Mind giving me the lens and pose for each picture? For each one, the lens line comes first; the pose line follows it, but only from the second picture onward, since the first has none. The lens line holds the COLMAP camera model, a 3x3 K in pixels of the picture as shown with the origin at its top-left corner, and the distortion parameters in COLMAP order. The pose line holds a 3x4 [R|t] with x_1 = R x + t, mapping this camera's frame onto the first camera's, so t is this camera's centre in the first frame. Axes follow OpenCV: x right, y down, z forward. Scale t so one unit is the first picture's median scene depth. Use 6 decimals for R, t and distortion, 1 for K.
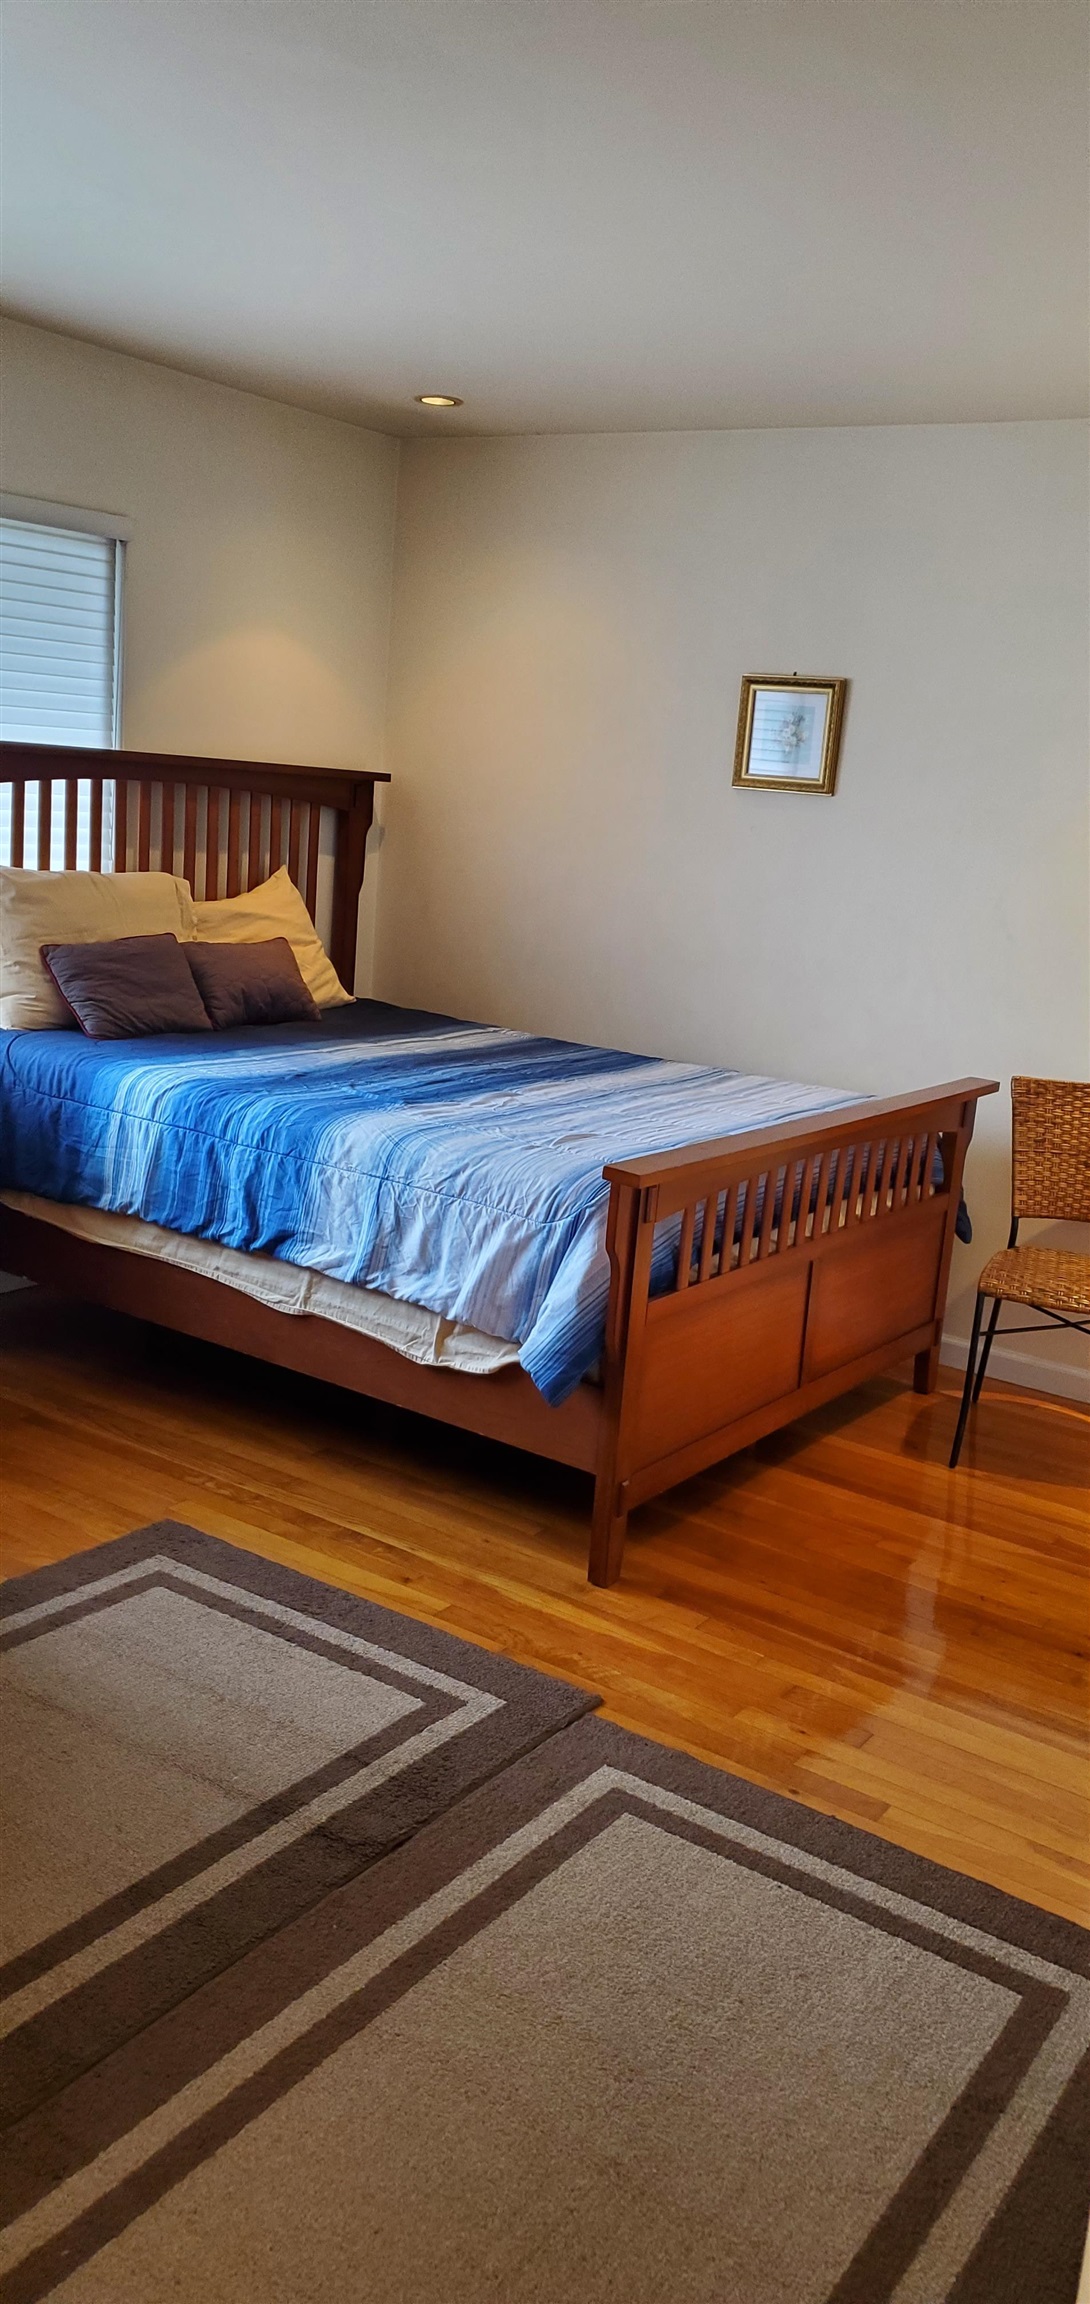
lens RADIAL K [[1780.5, 0, 562.5], [0, 1780.5, 1153.2], [0, 0, 1]] dist [-0.012427, -0.004149]
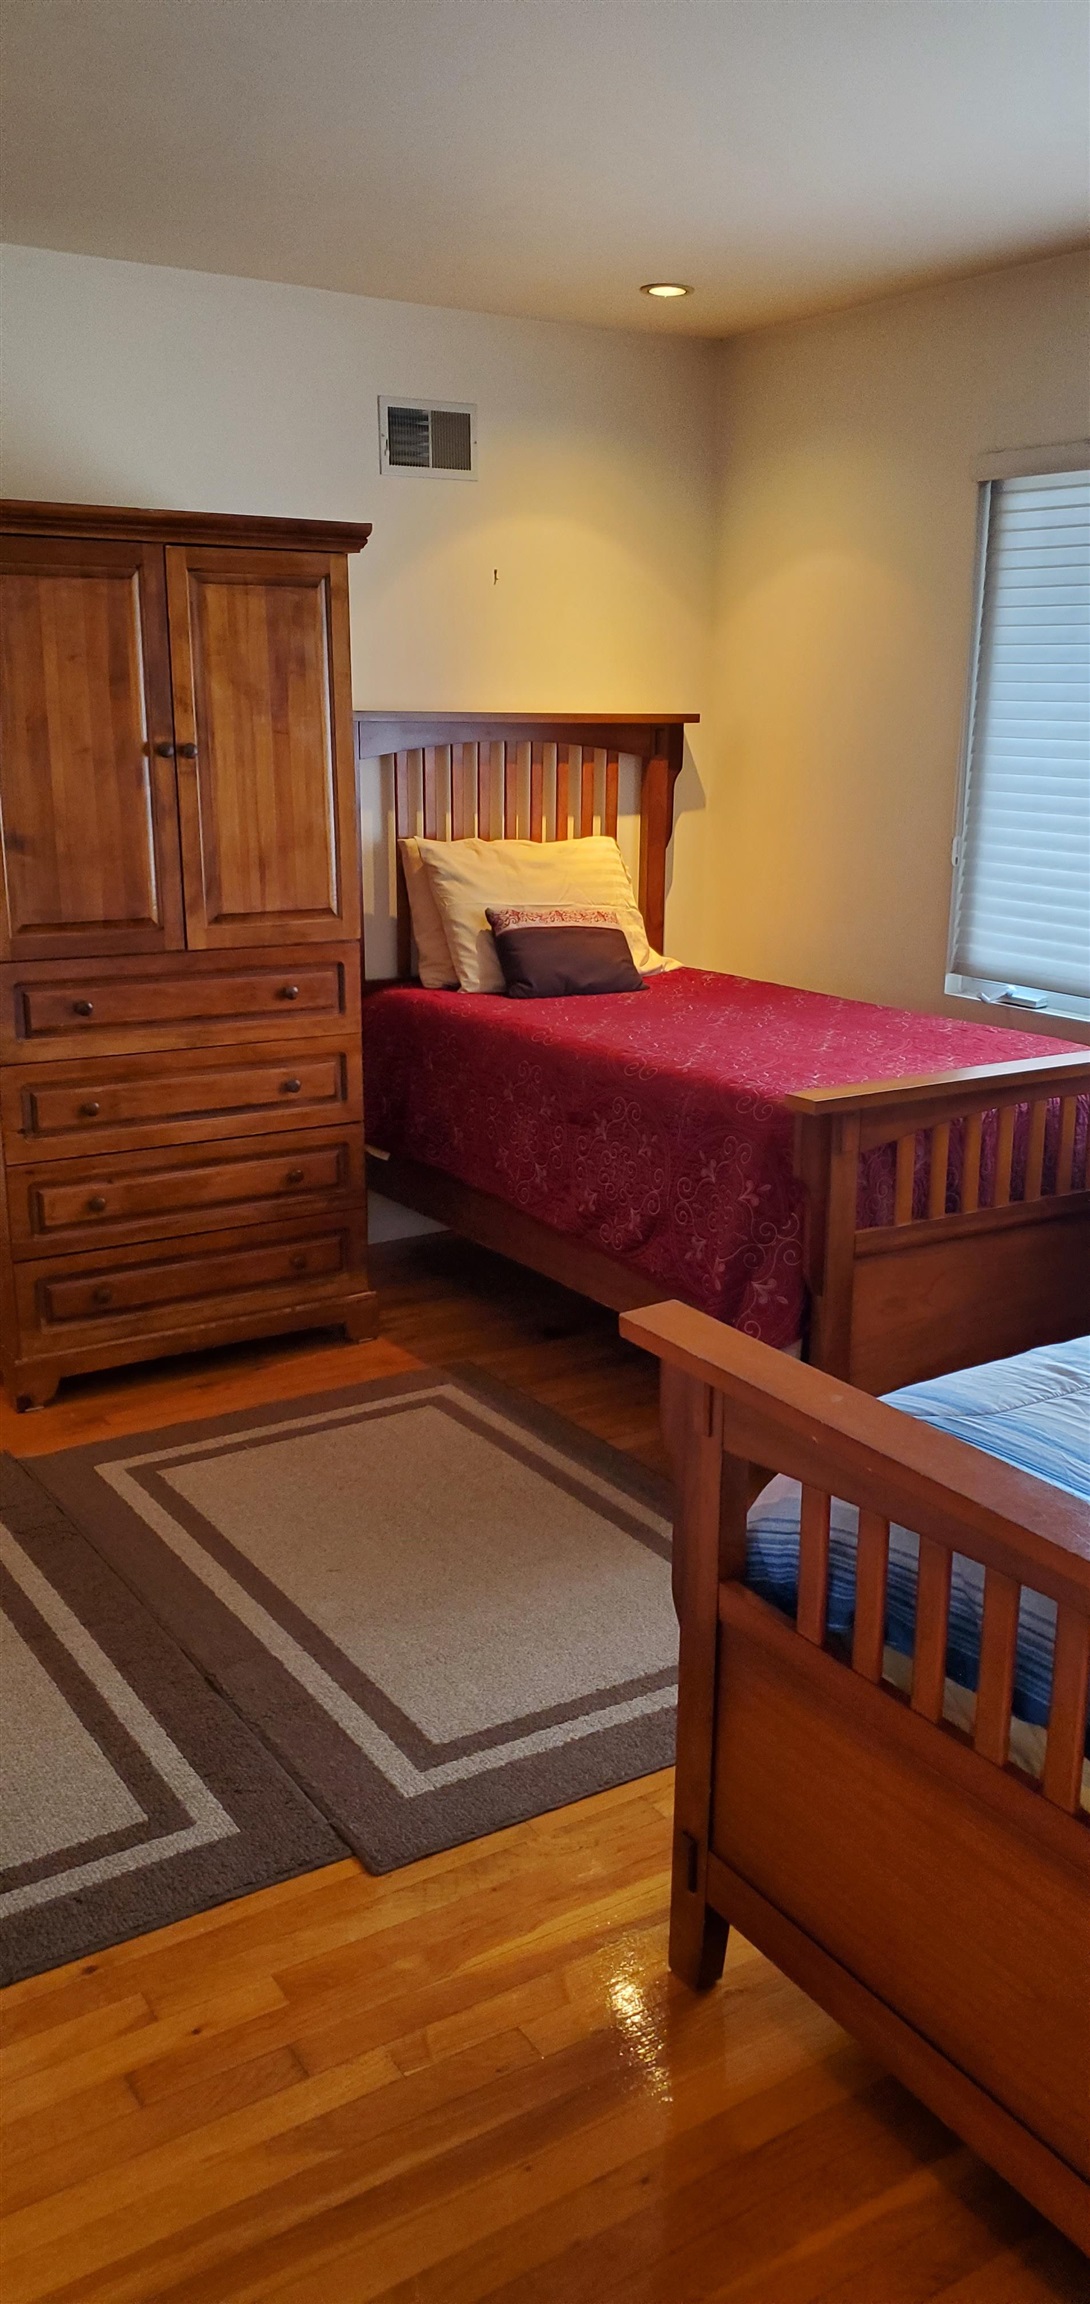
lens RADIAL K [[1780.5, 0, 562.5], [0, 1780.5, 1153.2], [0, 0, 1]] dist [-0.012427, -0.004149]
pose [[-0.389815, 0.147269, -0.909042, 0.688244], [-0.239351, 0.937002, 0.254437, -0.220853], [0.889245, 0.316763, -0.330008, 1.293668]]
